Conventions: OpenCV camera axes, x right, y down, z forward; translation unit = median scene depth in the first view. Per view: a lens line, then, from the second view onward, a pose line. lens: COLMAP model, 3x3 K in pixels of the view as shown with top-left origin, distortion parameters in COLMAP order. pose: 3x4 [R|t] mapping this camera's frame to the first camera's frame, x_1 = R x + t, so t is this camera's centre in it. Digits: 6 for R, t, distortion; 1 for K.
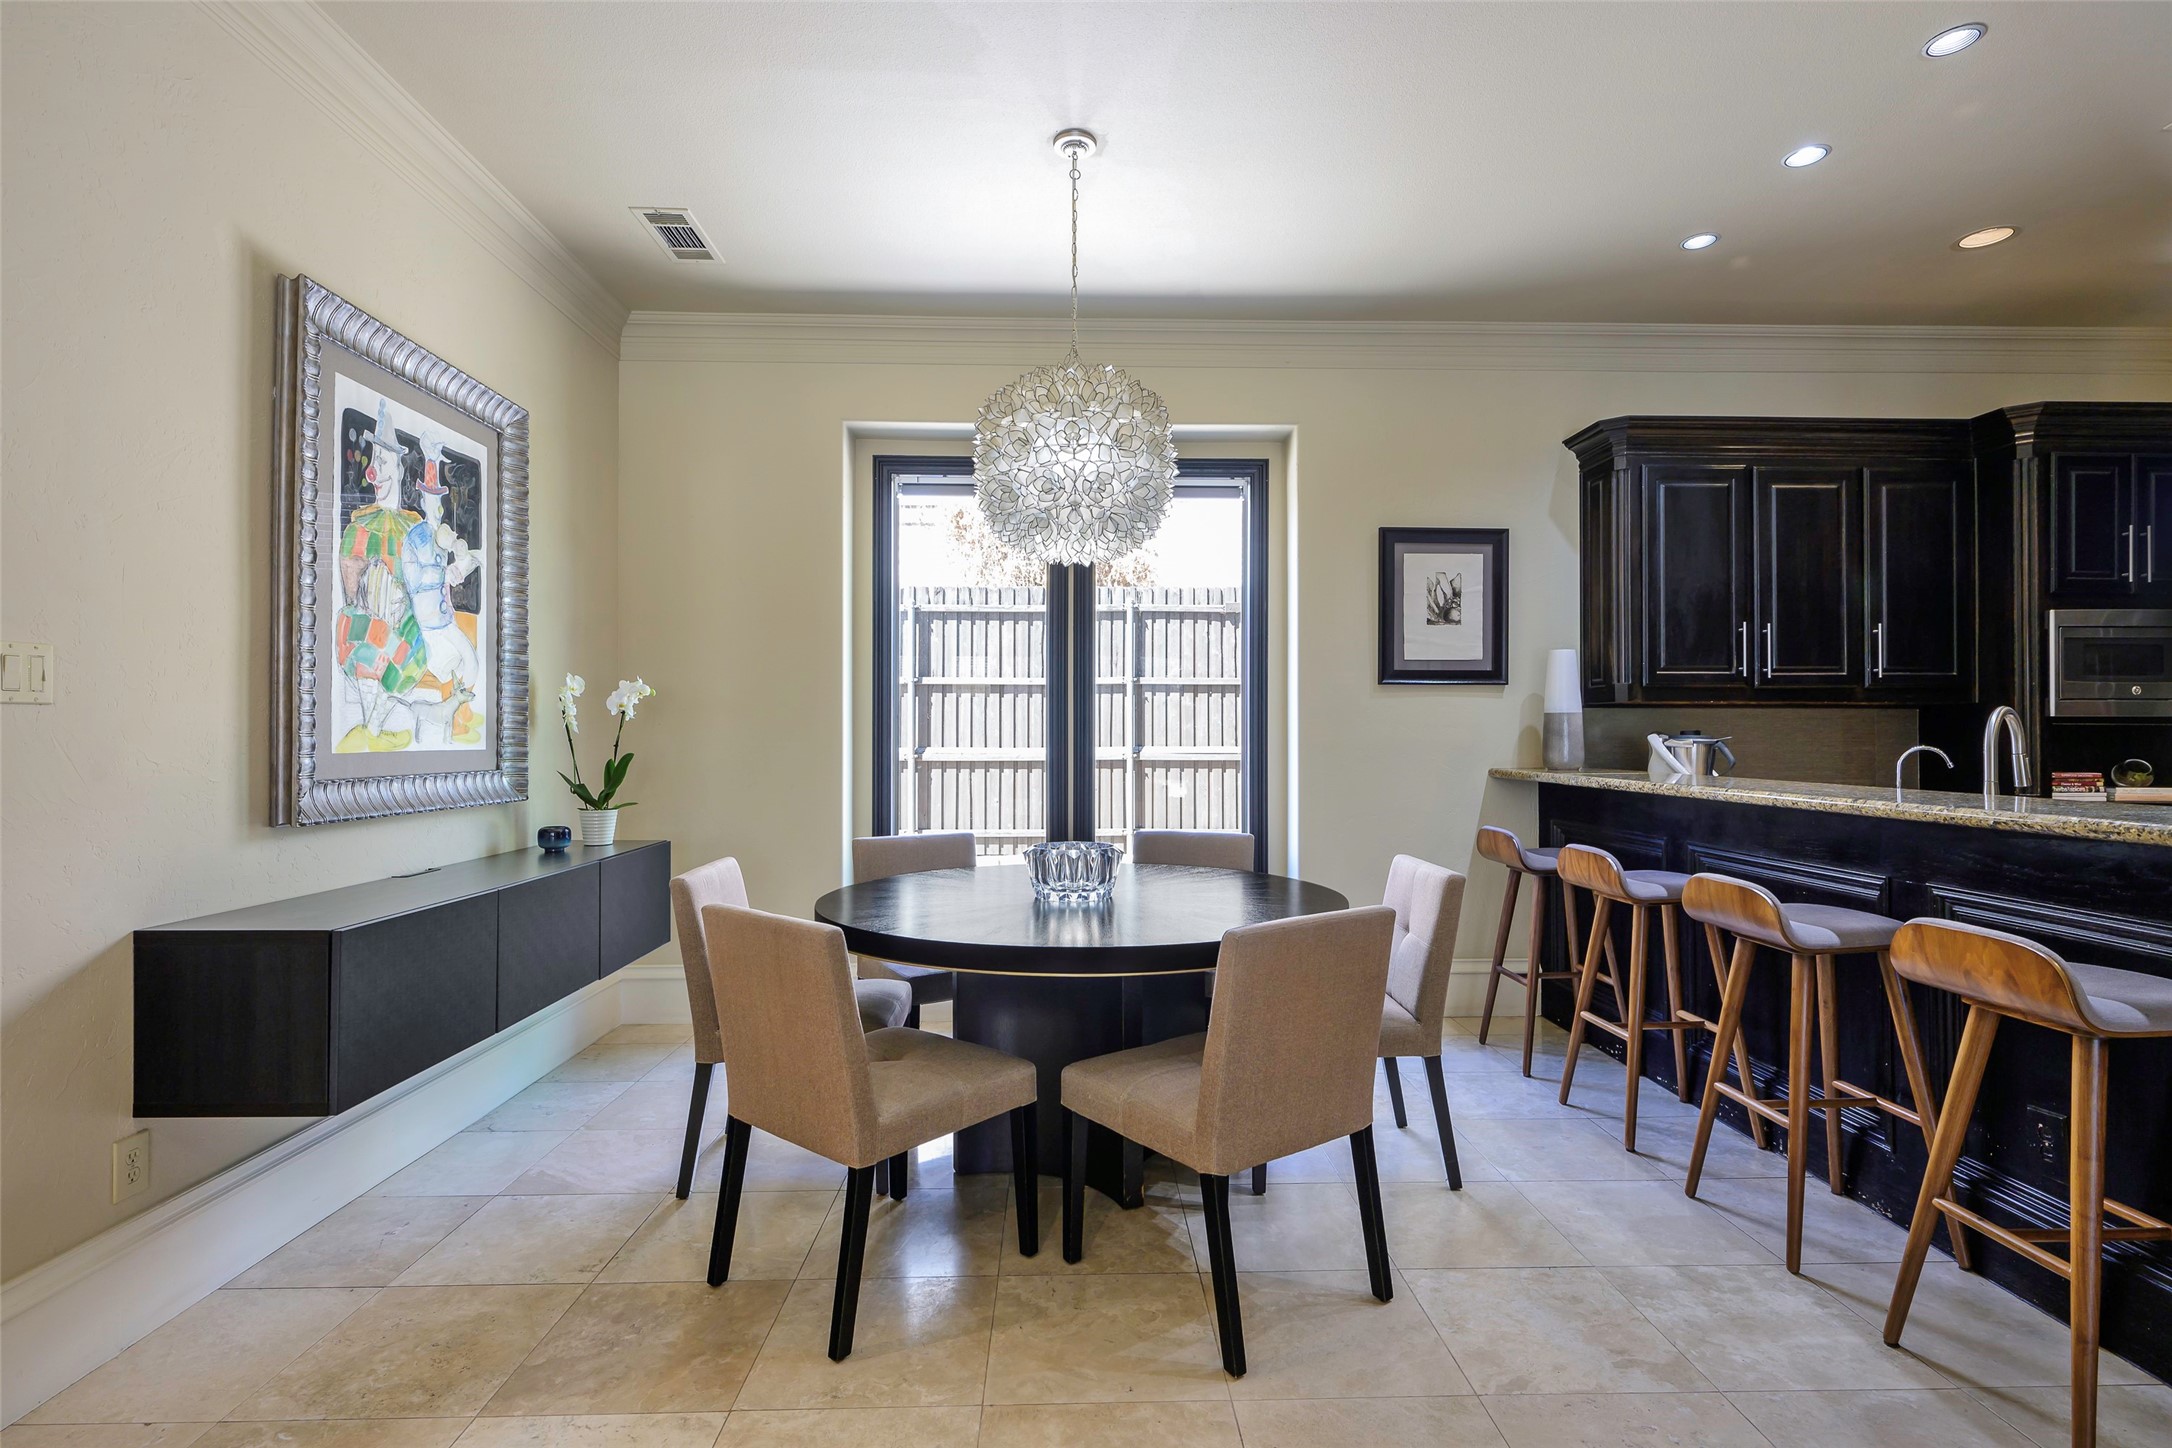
lens RADIAL K [[1035.4, 0, 1093.1], [0, 1035.4, 728.5], [0, 0, 1]] dist [-0.004245, 0.000217]
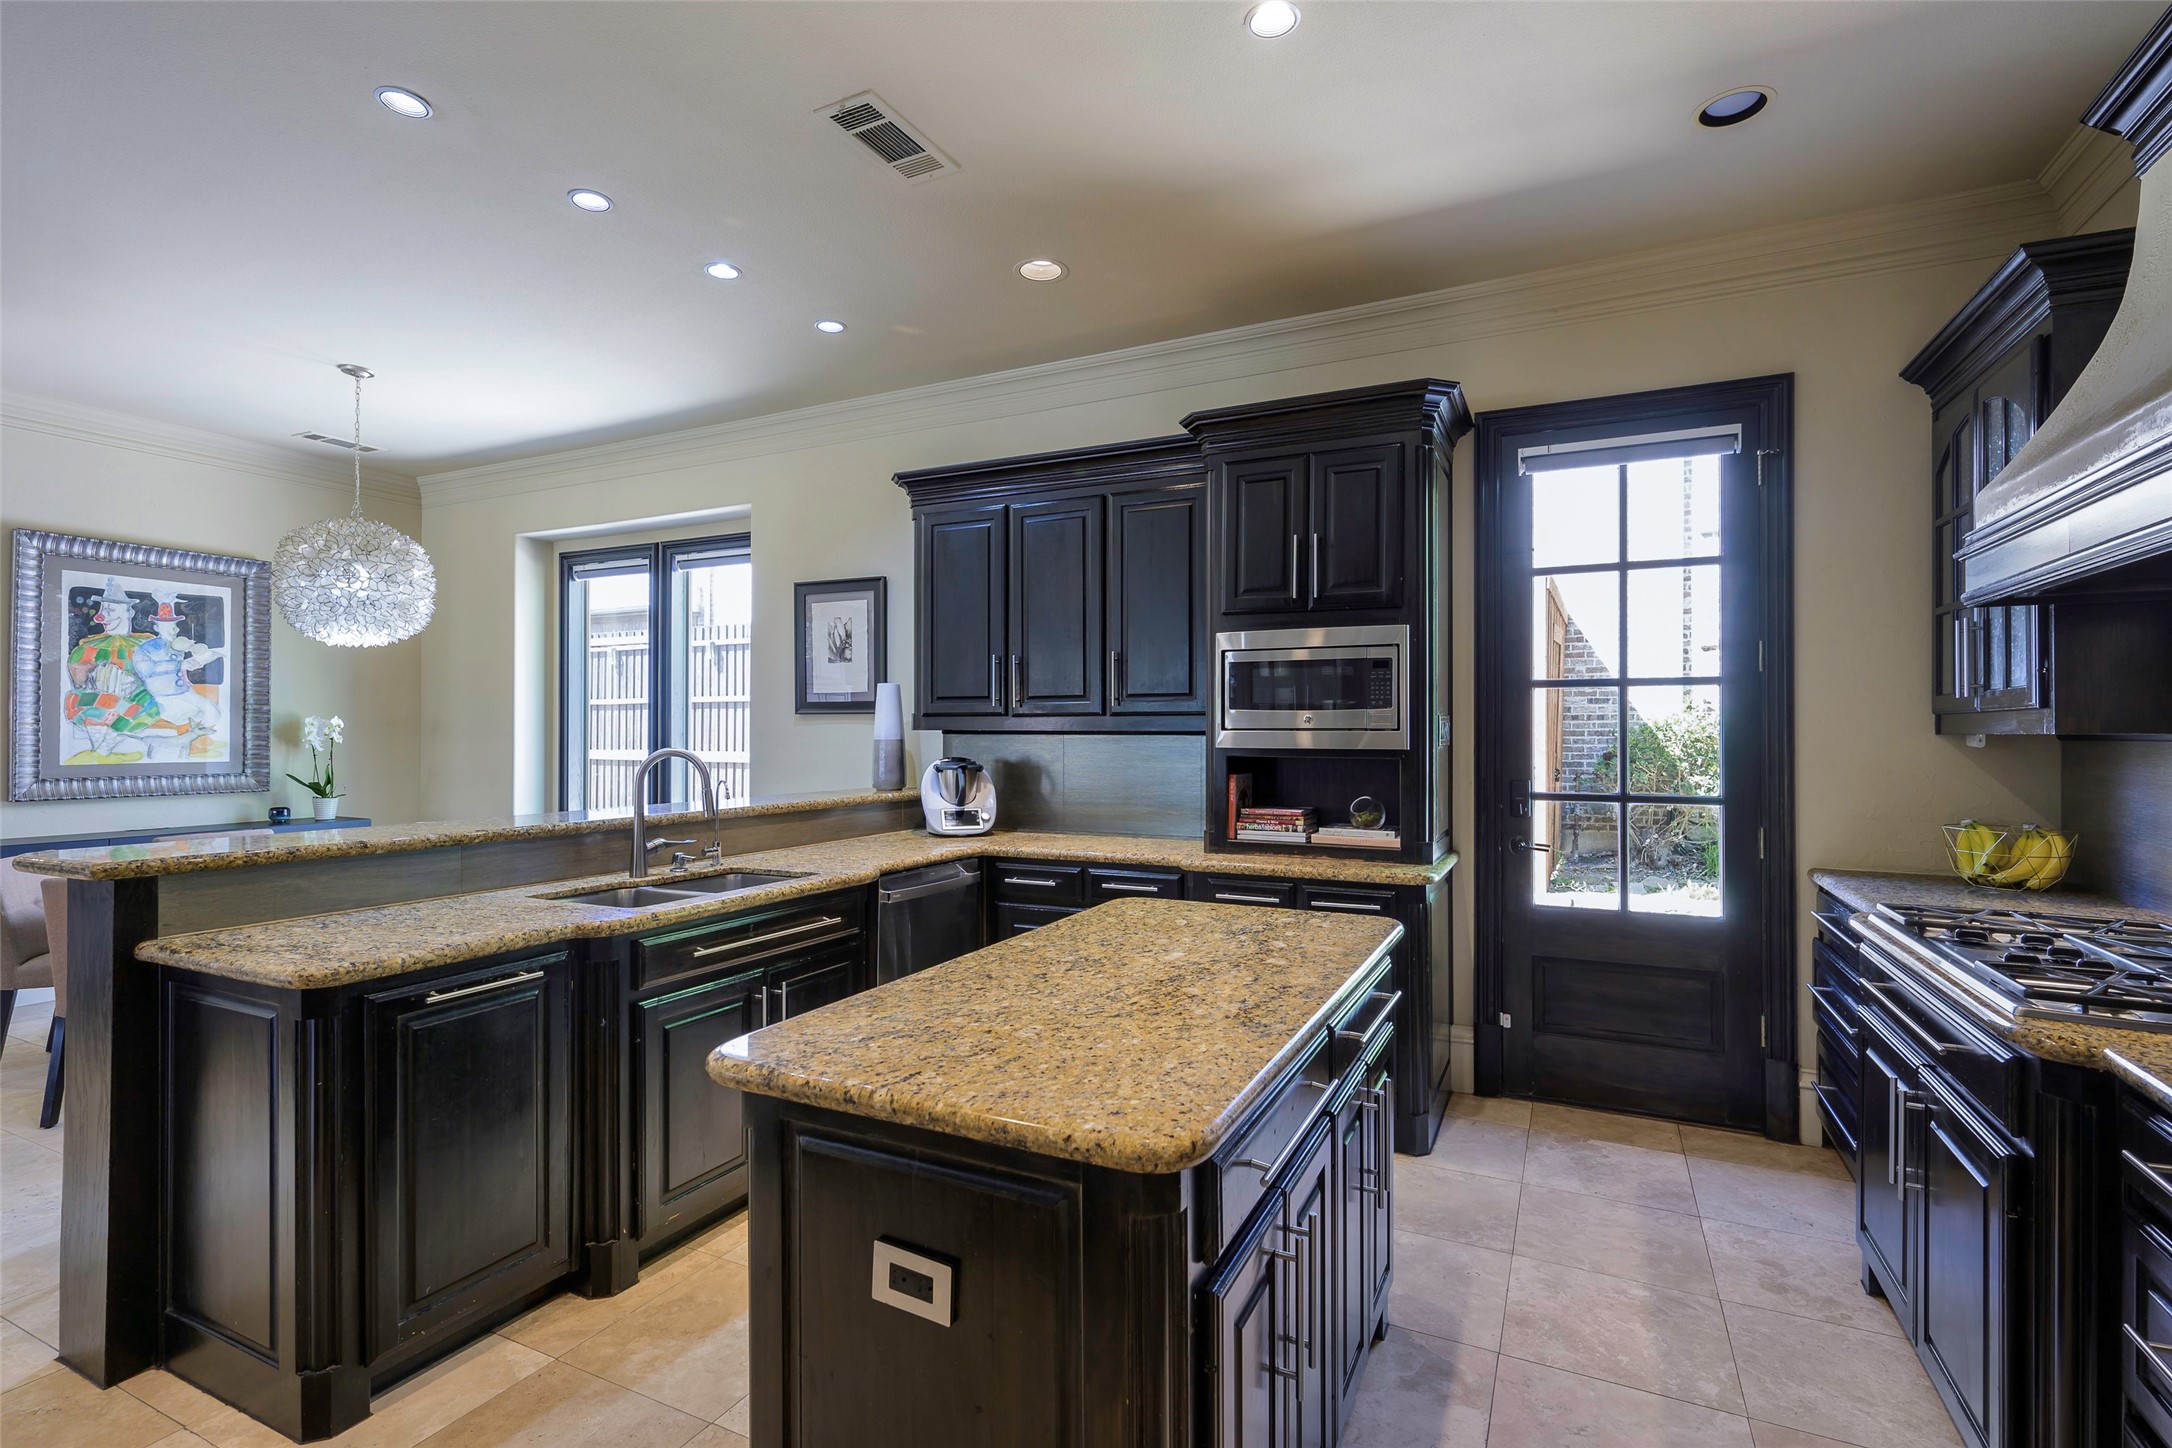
lens RADIAL K [[981.0, 0, 1082.6], [0, 981.0, 724.9], [0, 0, 1]] dist [-0.003092, -0.001411]
pose [[0.889669, -0.002177, -0.456601, 1.352967], [0.001097, 0.999996, -0.002629, -0.033333], [0.456605, 0.001838, 0.889668, 0.176903]]
